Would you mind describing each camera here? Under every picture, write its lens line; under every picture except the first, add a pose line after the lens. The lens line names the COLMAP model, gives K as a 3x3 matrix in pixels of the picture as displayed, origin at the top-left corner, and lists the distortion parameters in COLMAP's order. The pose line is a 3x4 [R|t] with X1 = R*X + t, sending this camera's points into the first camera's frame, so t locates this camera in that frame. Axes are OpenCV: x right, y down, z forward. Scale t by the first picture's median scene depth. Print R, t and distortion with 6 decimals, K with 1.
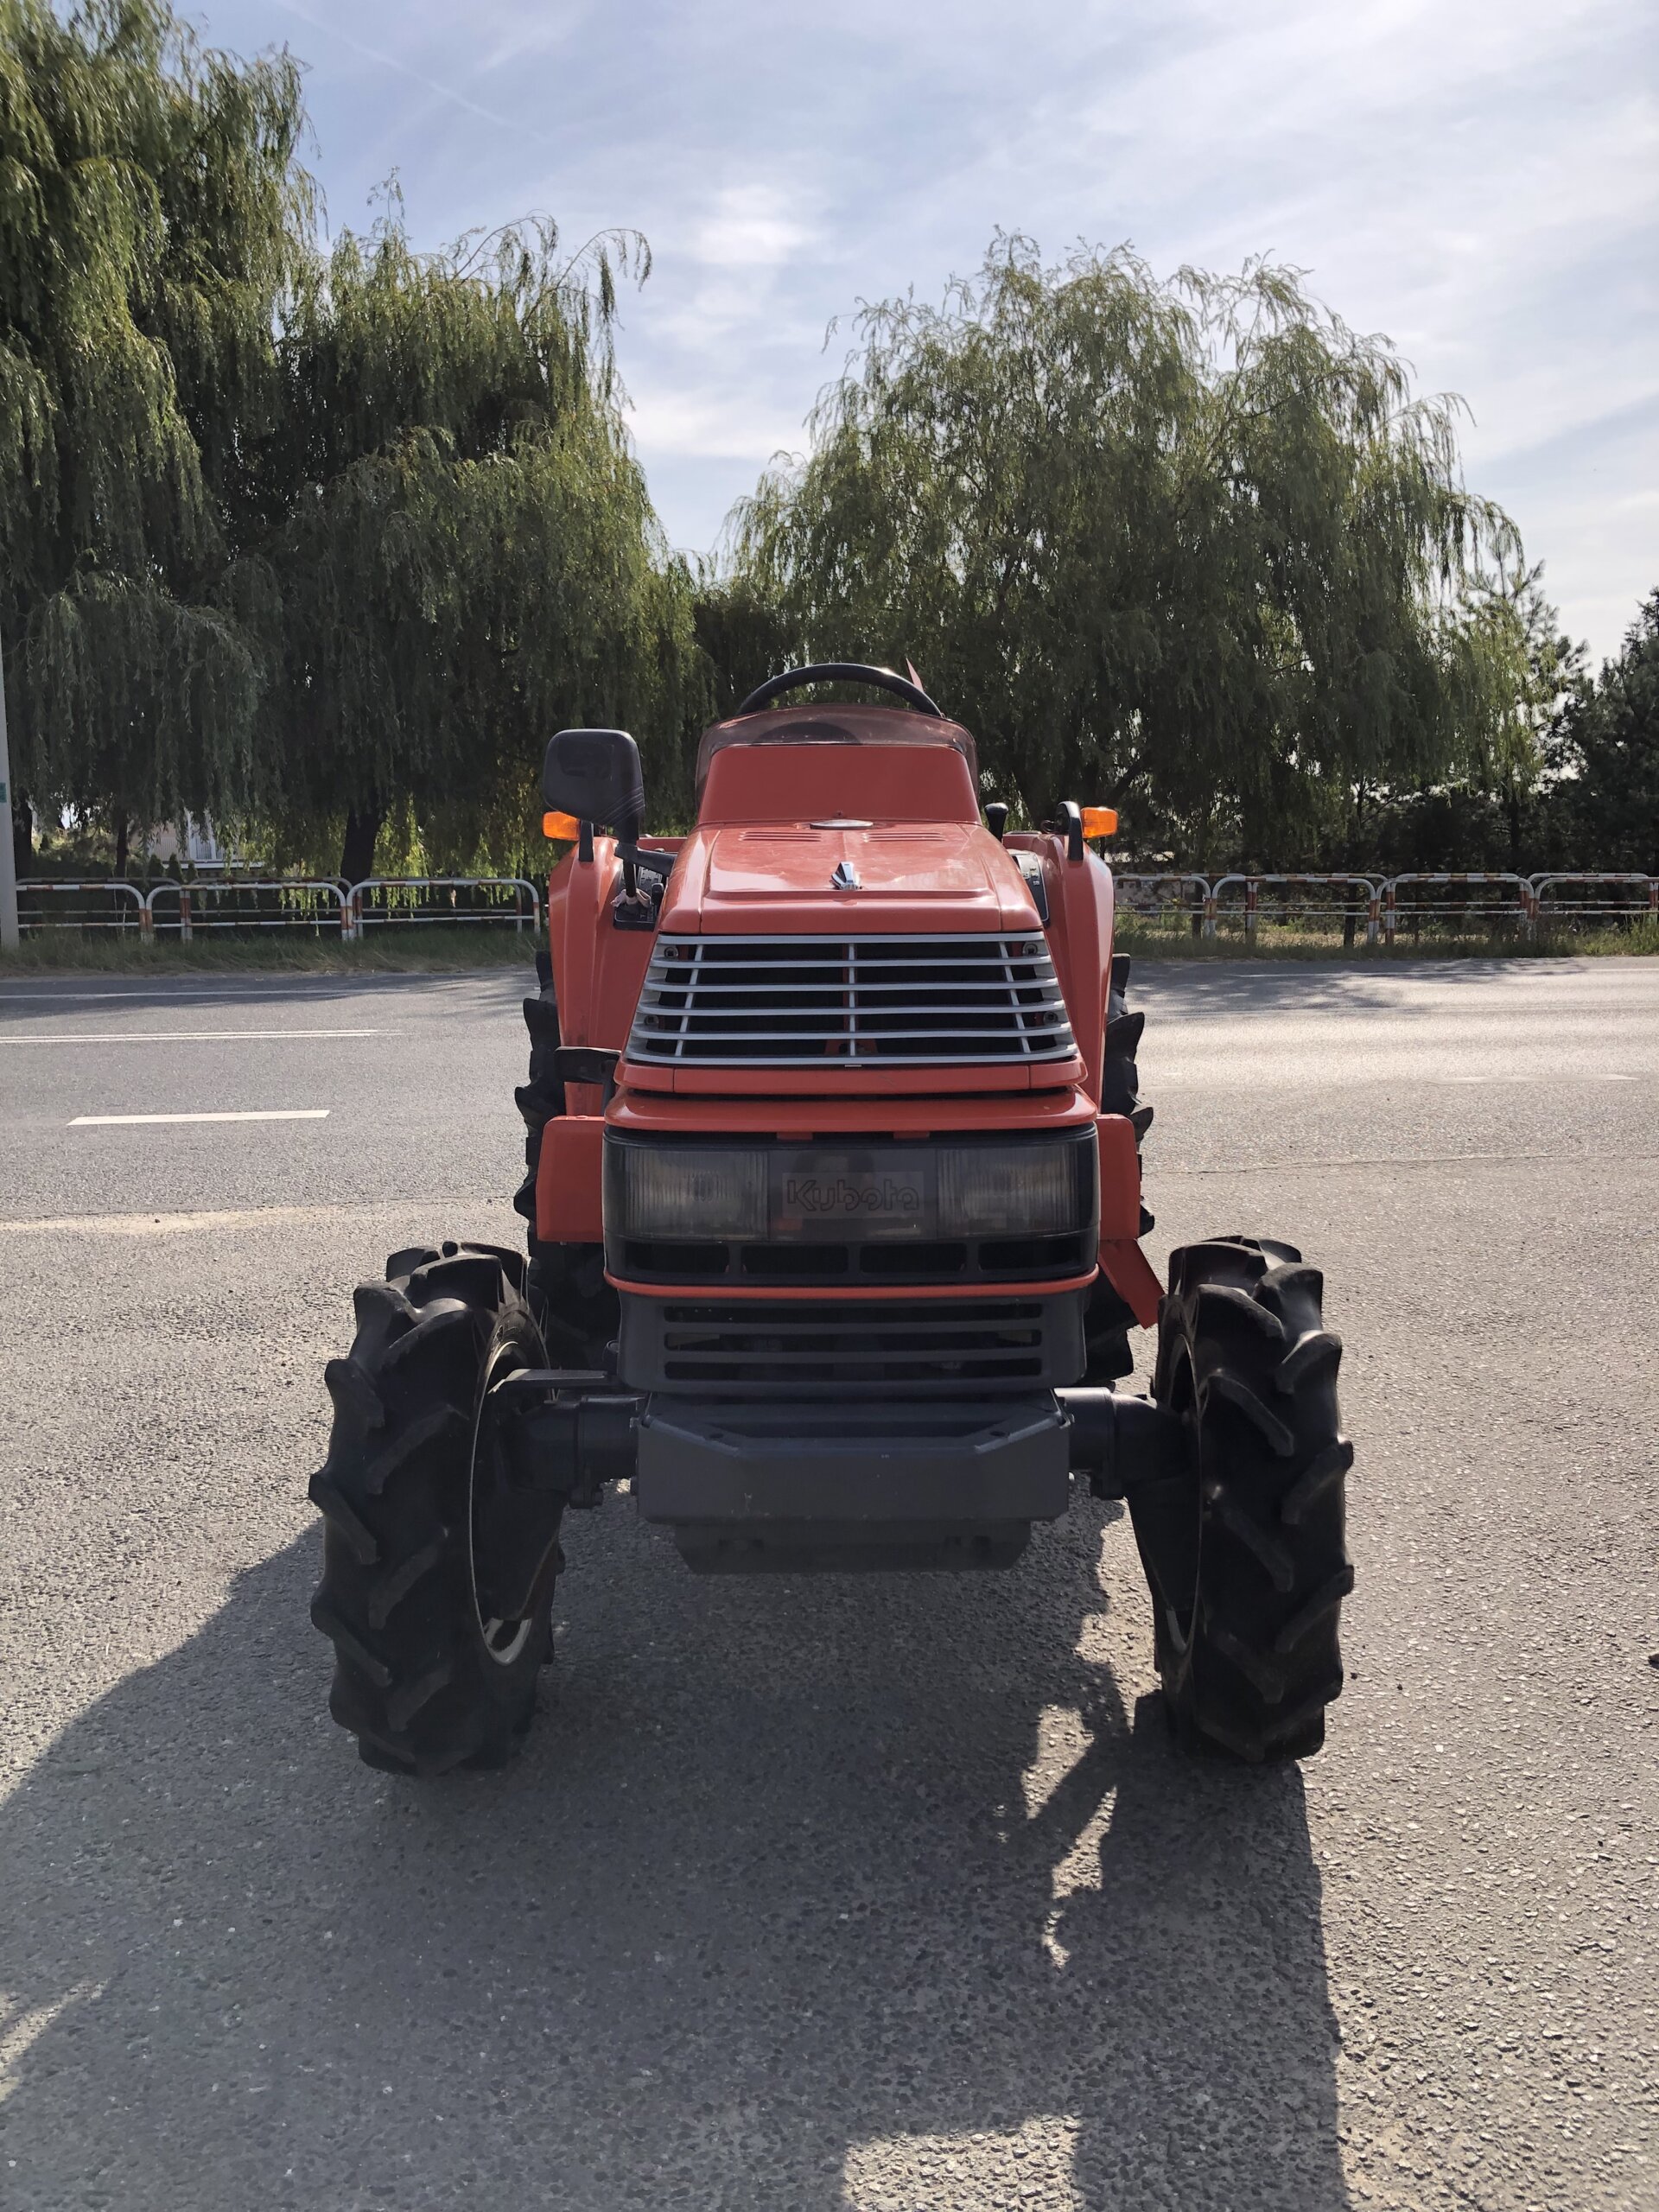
lens RADIAL K [[1812.2, 0, 829.5], [0, 1812.2, 1106.0], [0, 0, 1]] dist [0.013589, -0.006414]
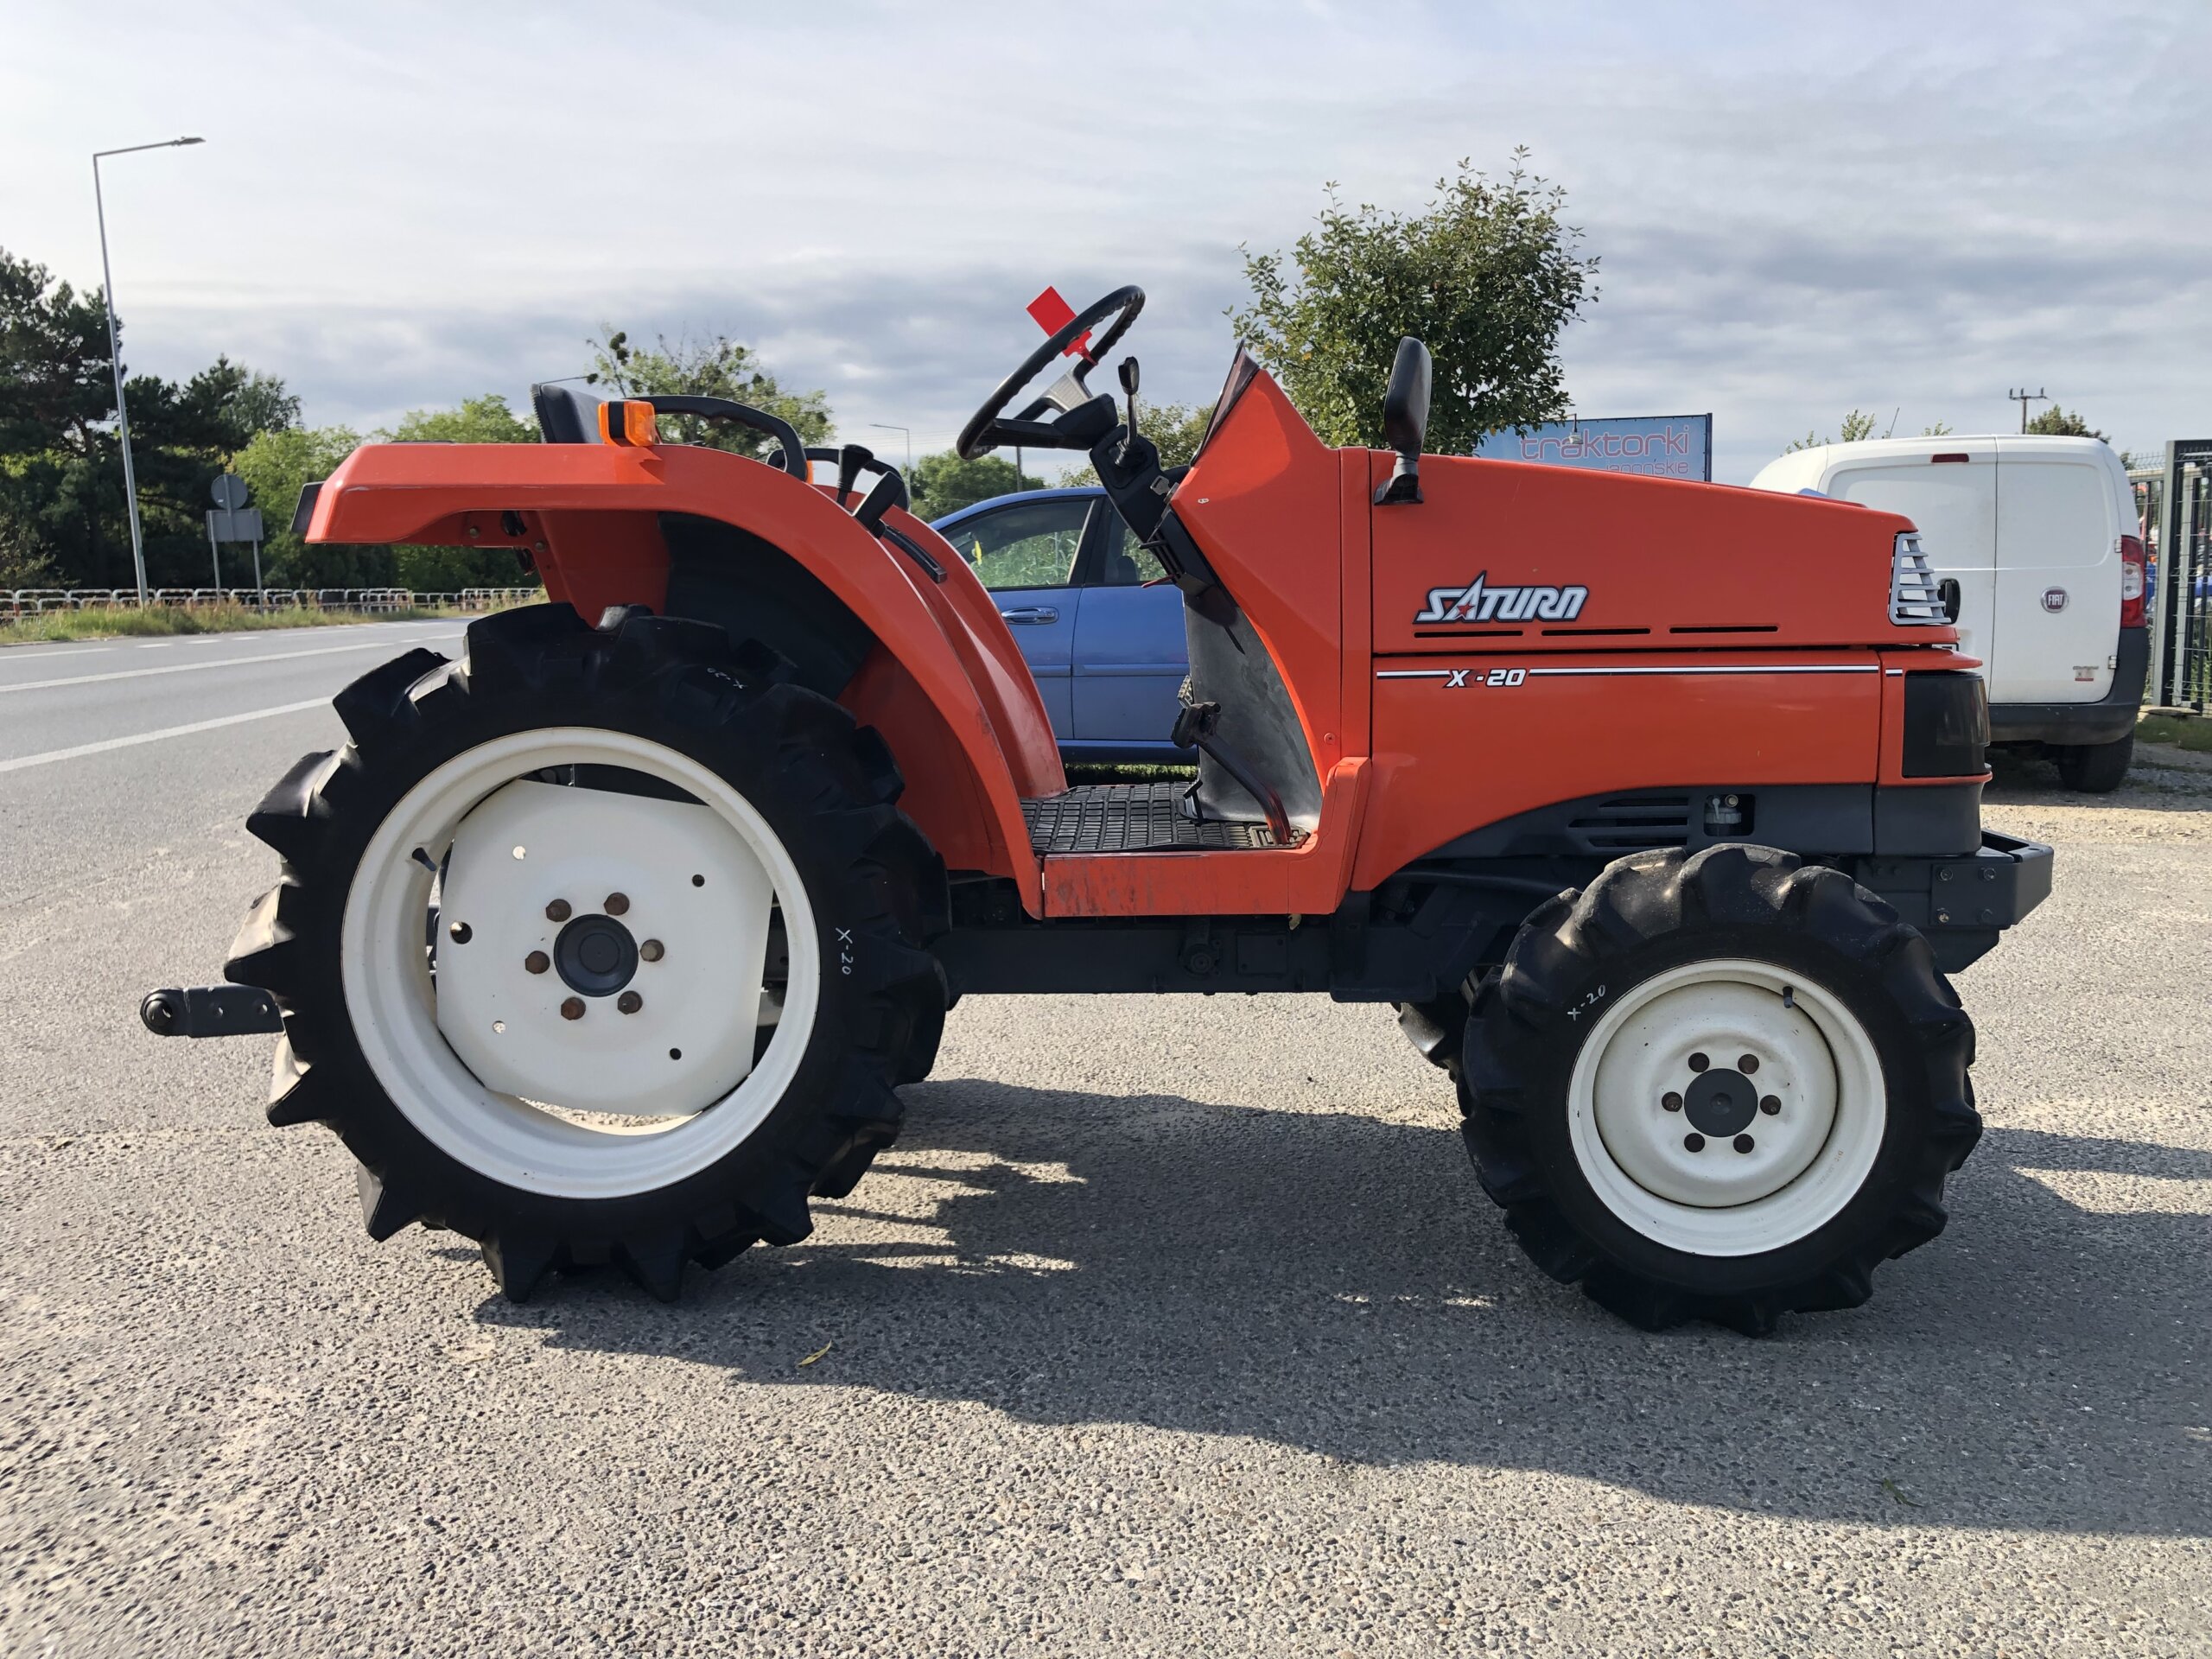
lens RADIAL K [[1820.0, 0, 1107.6], [0, 1820.0, 862.3], [0, 0, 1]] dist [0.011878, 0.004091]
pose [[0.049082, -0.146158, 0.988043, -0.147557], [0.141573, 0.980265, 0.137975, -0.012303], [-0.988710, 0.133109, 0.068805, 0.149538]]
